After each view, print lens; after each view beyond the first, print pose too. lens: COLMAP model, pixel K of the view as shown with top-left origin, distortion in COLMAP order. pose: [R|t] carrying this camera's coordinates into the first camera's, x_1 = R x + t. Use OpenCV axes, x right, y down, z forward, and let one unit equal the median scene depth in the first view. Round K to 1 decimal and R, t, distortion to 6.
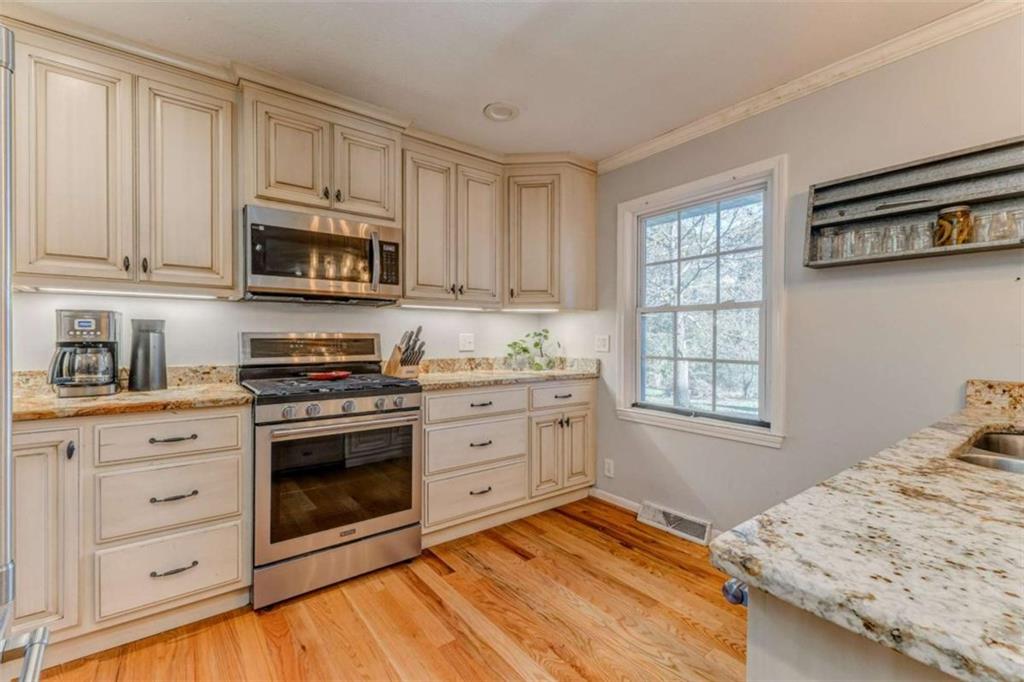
lens RADIAL K [[437.1, 0, 509.2], [0, 437.1, 340.1], [0, 0, 1]] dist [0.009920, -0.001076]
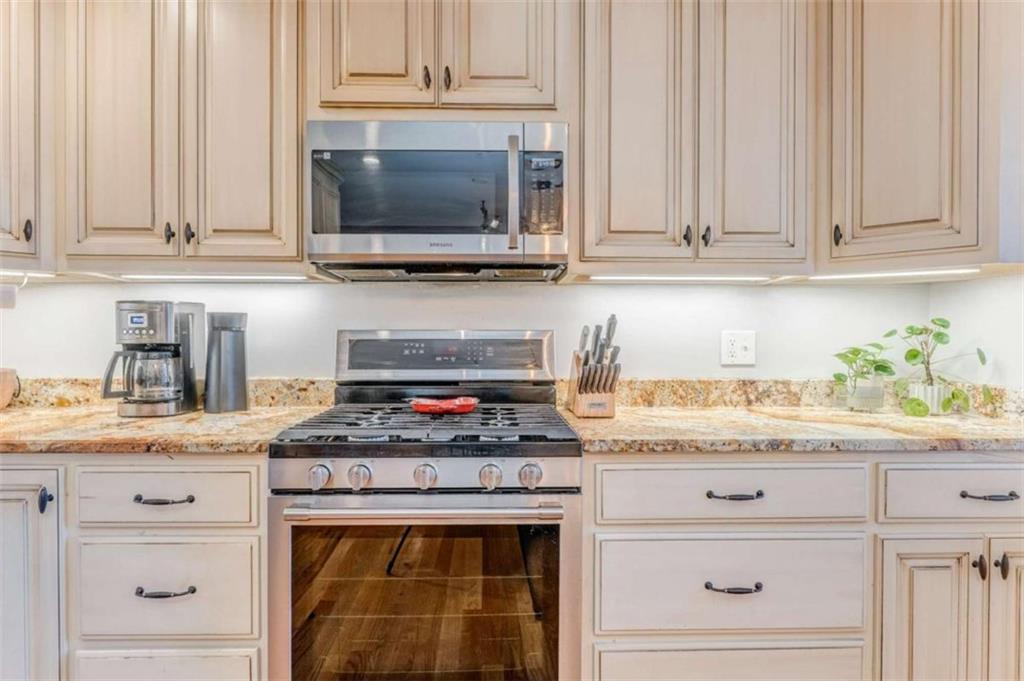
lens RADIAL K [[553.8, 0, 520.2], [0, 553.8, 342.0], [0, 0, 1]] dist [-0.001220, -0.003972]
pose [[0.820935, 0.005298, -0.570997, 0.073553], [-0.003842, 0.999986, 0.003754, -0.003554], [0.571009, -0.000888, 0.820943, 0.447649]]
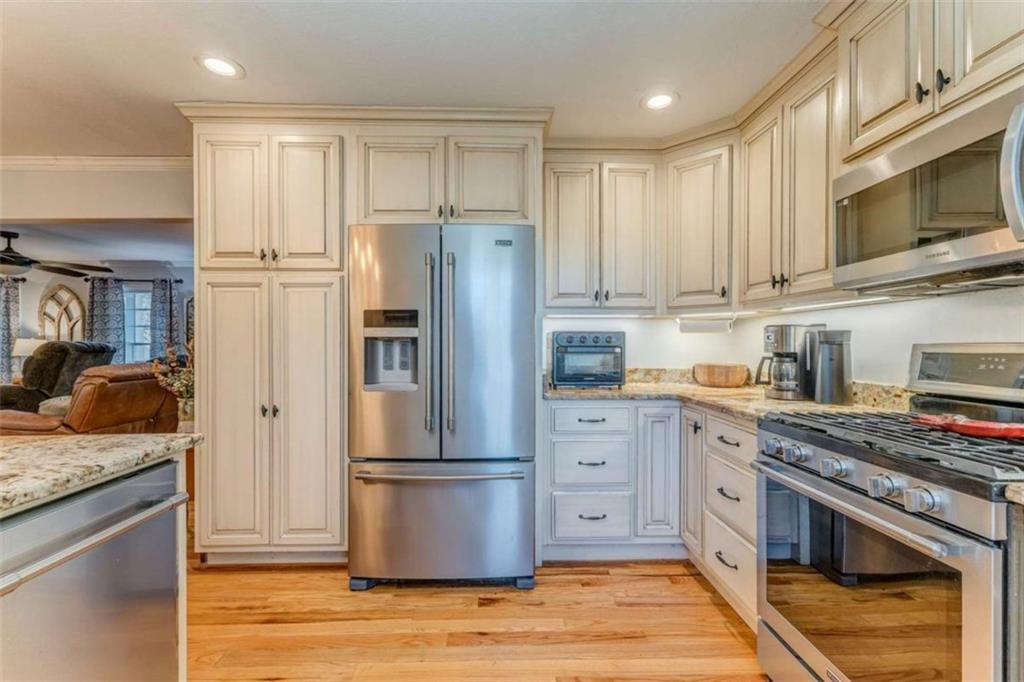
lens RADIAL K [[437.1, 0, 505.2], [0, 437.1, 343.8], [0, 0, 1]] dist [0.009920, -0.001076]
pose [[-0.578221, -0.004864, -0.815866, 0.314095], [-0.010766, 0.999941, 0.001668, -0.009828], [0.815809, 0.009748, -0.578239, 0.814963]]
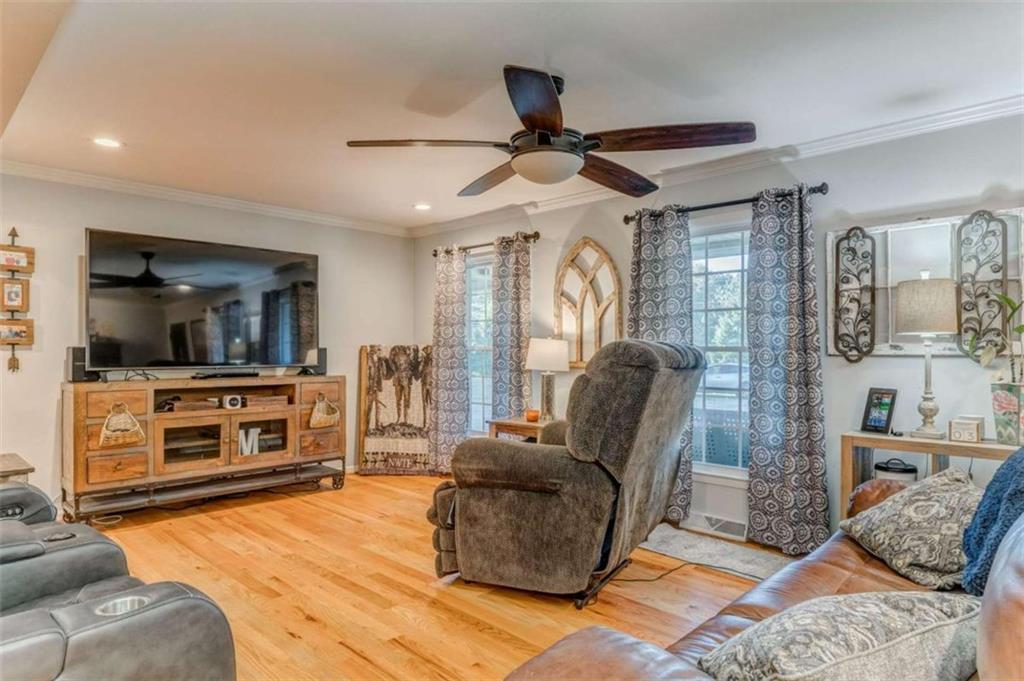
lens RADIAL K [[623.5, 0, 521.3], [0, 623.5, 345.1], [0, 0, 1]] dist [-0.001051, 0.002305]
pose [[-0.985565, -0.010174, -0.168992, 0.237379], [-0.010553, 0.999943, 0.001341, 0.012021], [0.168969, 0.003105, -0.985616, -0.874219]]
